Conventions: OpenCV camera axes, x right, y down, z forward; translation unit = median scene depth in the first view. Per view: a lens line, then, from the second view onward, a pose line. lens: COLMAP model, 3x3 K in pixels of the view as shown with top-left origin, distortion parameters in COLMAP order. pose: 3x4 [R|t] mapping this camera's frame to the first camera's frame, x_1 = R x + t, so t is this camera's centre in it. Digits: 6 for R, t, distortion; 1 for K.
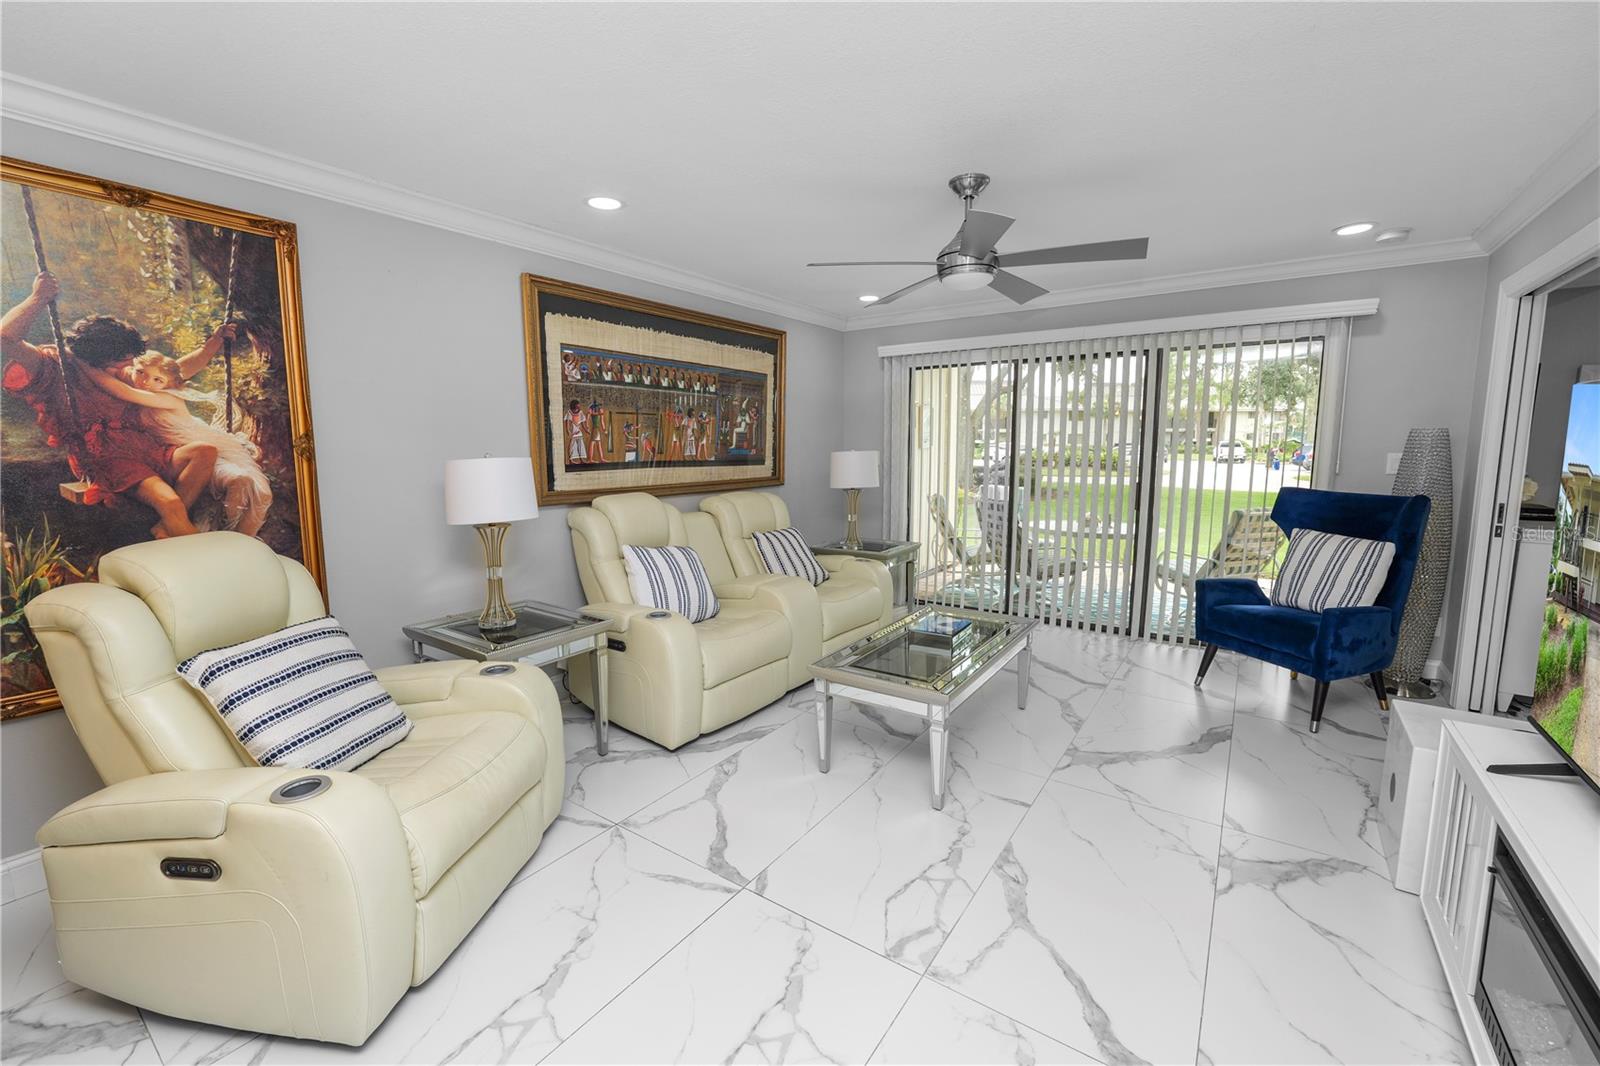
lens RADIAL K [[648.6, 0, 802.0], [0, 648.6, 530.1], [0, 0, 1]] dist [-0.011549, -0.000057]
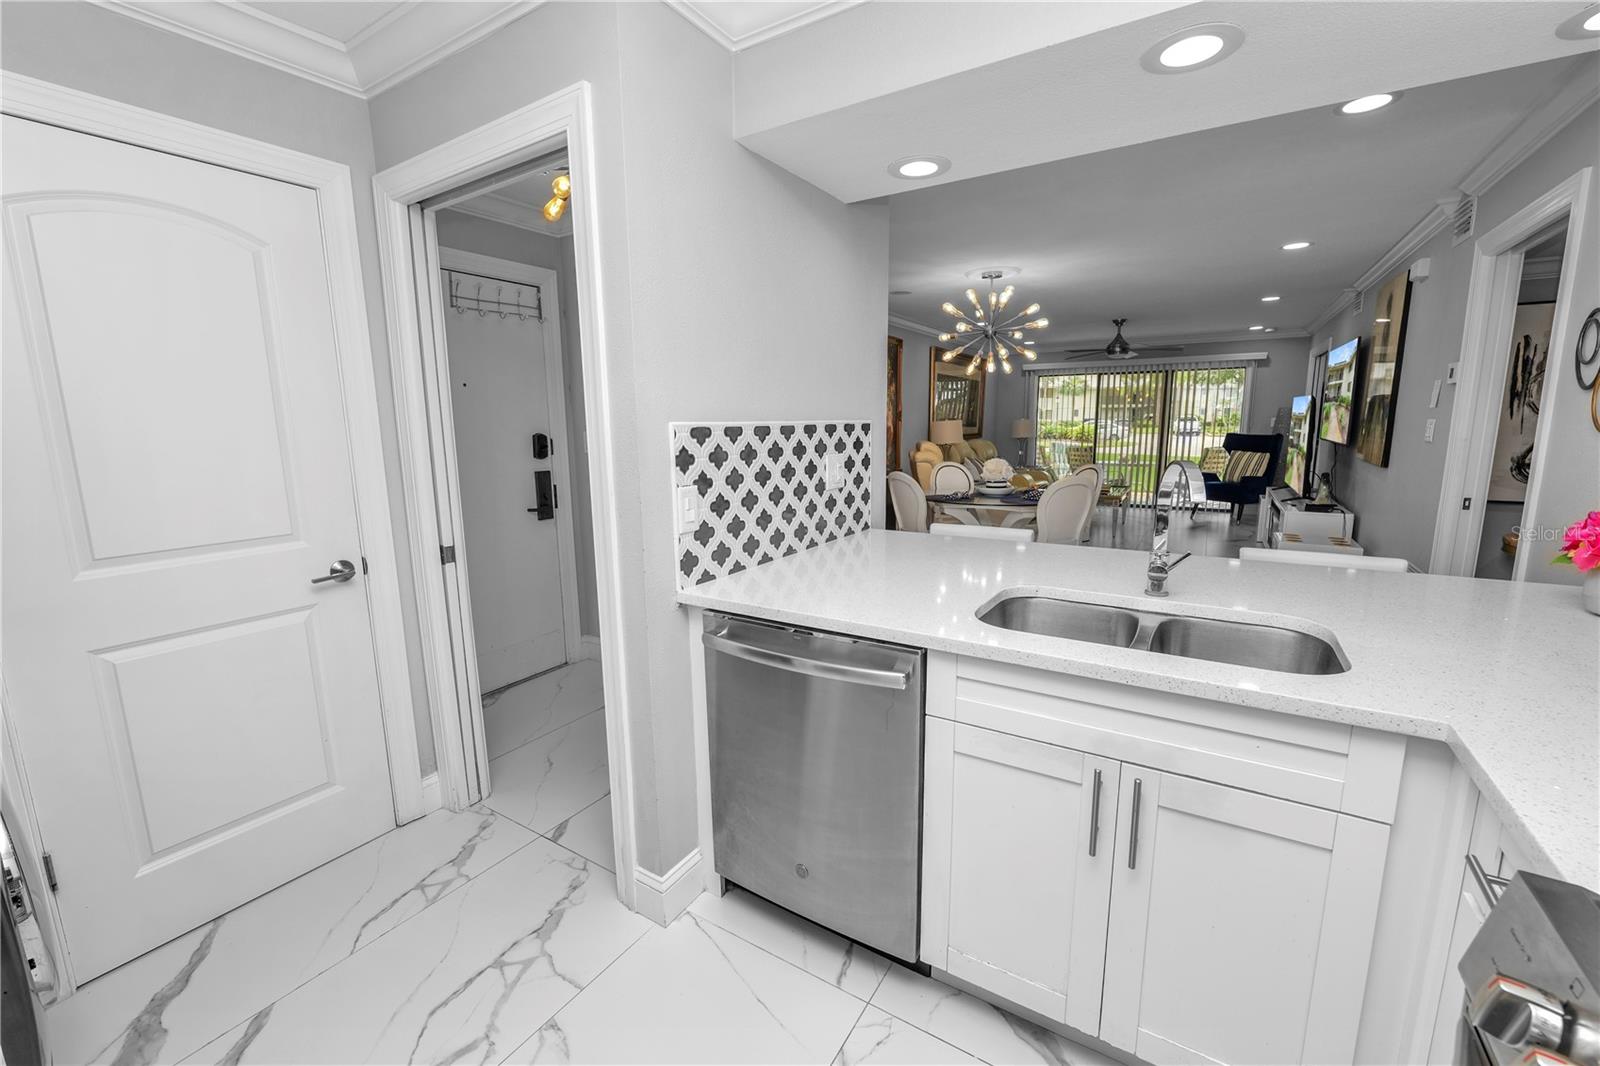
lens RADIAL K [[648.6, 0, 801.5], [0, 648.6, 532.8], [0, 0, 1]] dist [-0.011549, -0.000057]
pose [[0.998595, -0.016451, 0.050379, -1.039044], [0.014537, 0.999168, 0.038117, 0.207541], [-0.050964, -0.037332, 0.998002, -1.433137]]
